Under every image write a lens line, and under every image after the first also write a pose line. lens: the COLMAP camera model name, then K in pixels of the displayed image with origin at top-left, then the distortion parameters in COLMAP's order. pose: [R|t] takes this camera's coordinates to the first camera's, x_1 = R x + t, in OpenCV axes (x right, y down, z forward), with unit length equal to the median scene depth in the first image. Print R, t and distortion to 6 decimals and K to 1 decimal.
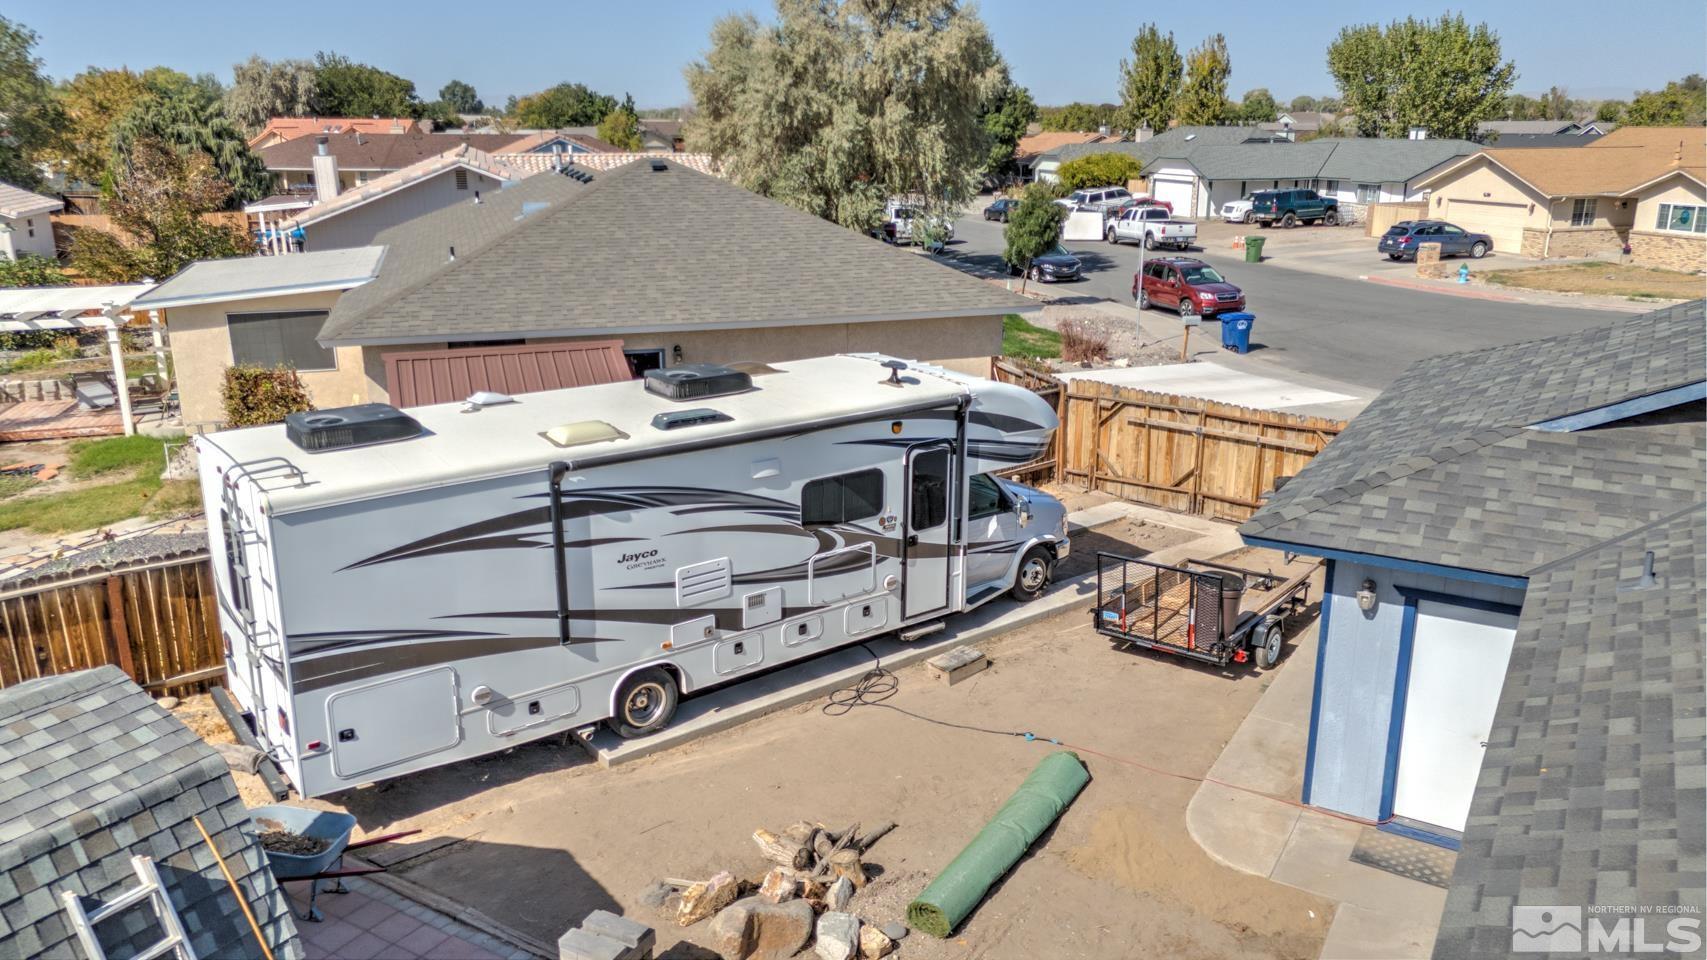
lens RADIAL K [[1239.5, 0, 874.6], [0, 1239.5, 488.2], [0, 0, 1]] dist [0.073126, -0.059721]
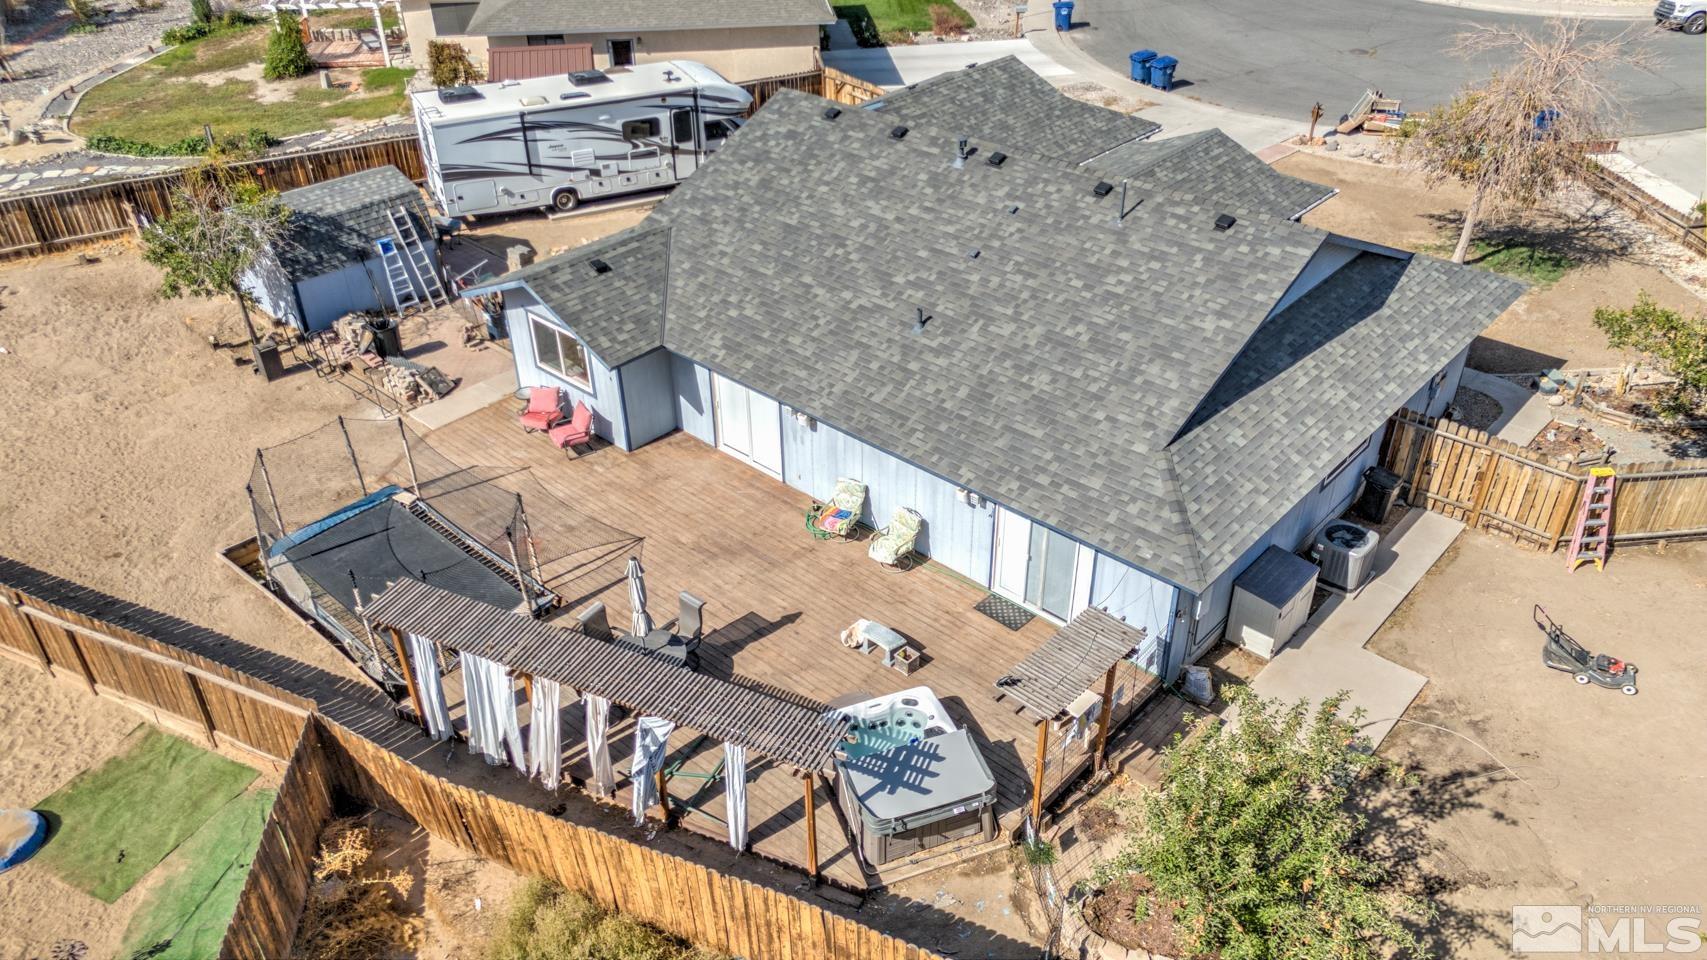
lens RADIAL K [[1239.5, 0, 874.6], [0, 1239.5, 488.2], [0, 0, 1]] dist [0.073126, -0.059721]
pose [[0.982380, 0.099171, -0.158412, 0.988594], [-0.045925, 0.949709, 0.309747, -0.114745], [0.181164, -0.297014, 0.937530, -1.672444]]
